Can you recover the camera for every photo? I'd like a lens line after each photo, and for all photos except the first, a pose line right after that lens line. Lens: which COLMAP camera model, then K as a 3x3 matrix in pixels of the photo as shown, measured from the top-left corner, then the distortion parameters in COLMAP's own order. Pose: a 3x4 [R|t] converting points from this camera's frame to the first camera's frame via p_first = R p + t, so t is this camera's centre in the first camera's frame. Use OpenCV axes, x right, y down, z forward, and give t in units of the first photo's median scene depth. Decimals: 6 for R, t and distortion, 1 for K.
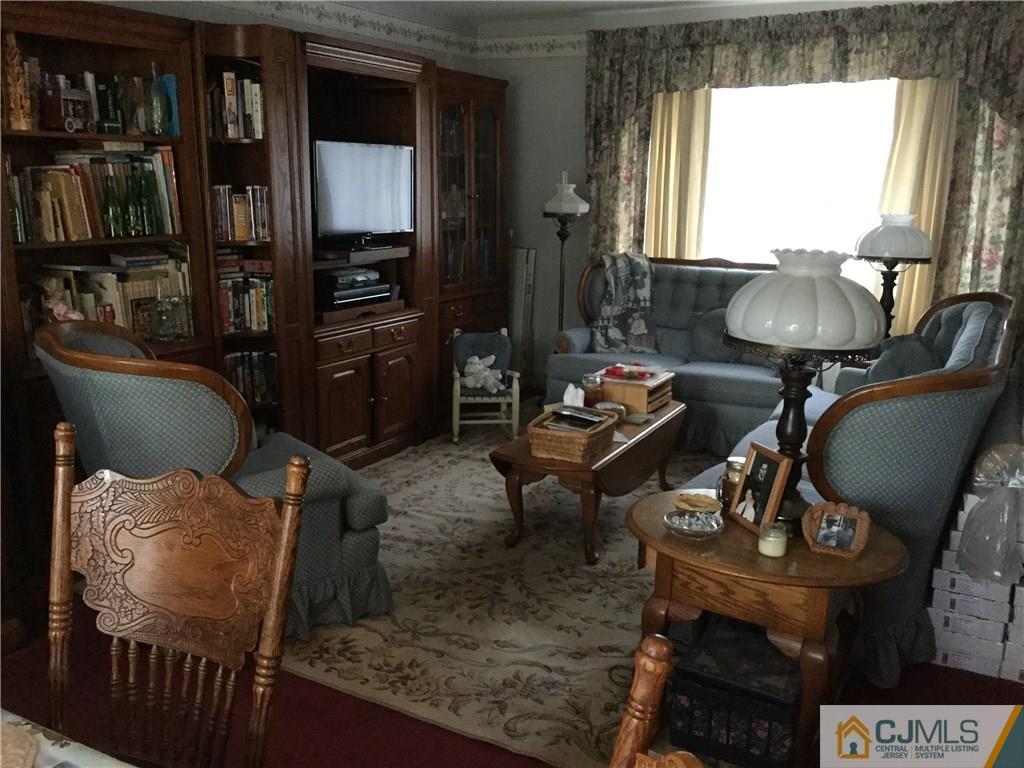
lens RADIAL K [[930.8, 0, 512.0], [0, 930.8, 384.0], [0, 0, 1]] dist [0.061851, -0.123933]
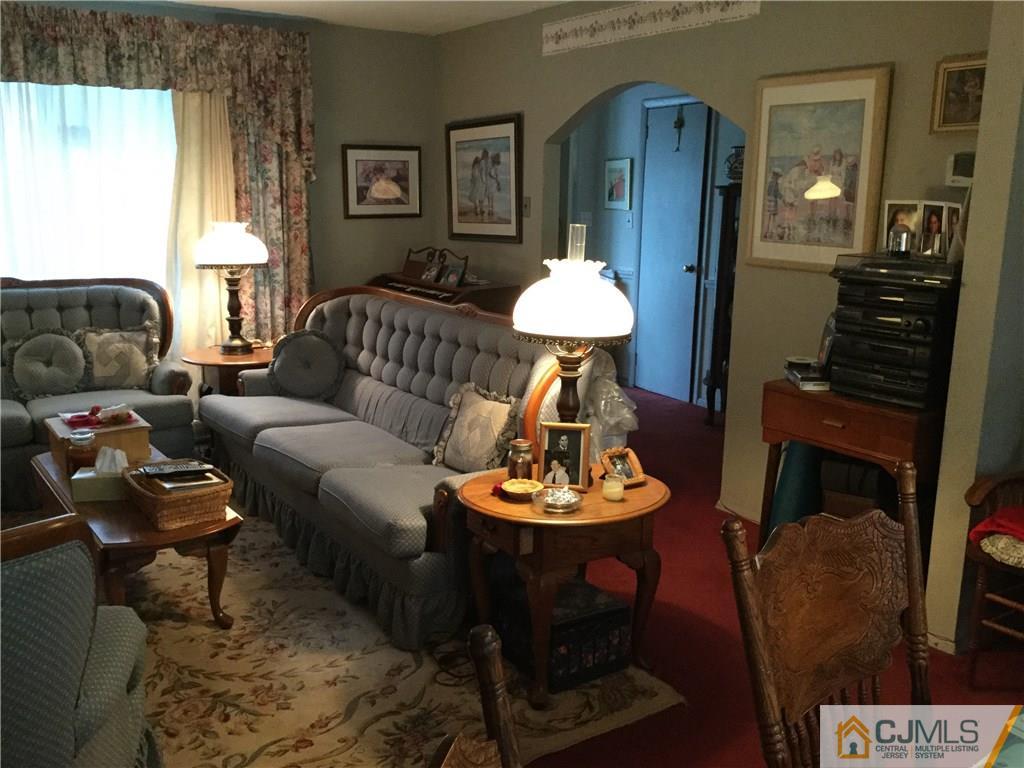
lens RADIAL K [[931.0, 0, 512.0], [0, 931.0, 384.0], [0, 0, 1]] dist [0.067031, -0.119001]
pose [[0.429564, -0.187497, 0.883357, -0.497680], [0.180560, 0.976288, 0.119418, -0.083989], [-0.884801, 0.108201, 0.453232, 0.299573]]
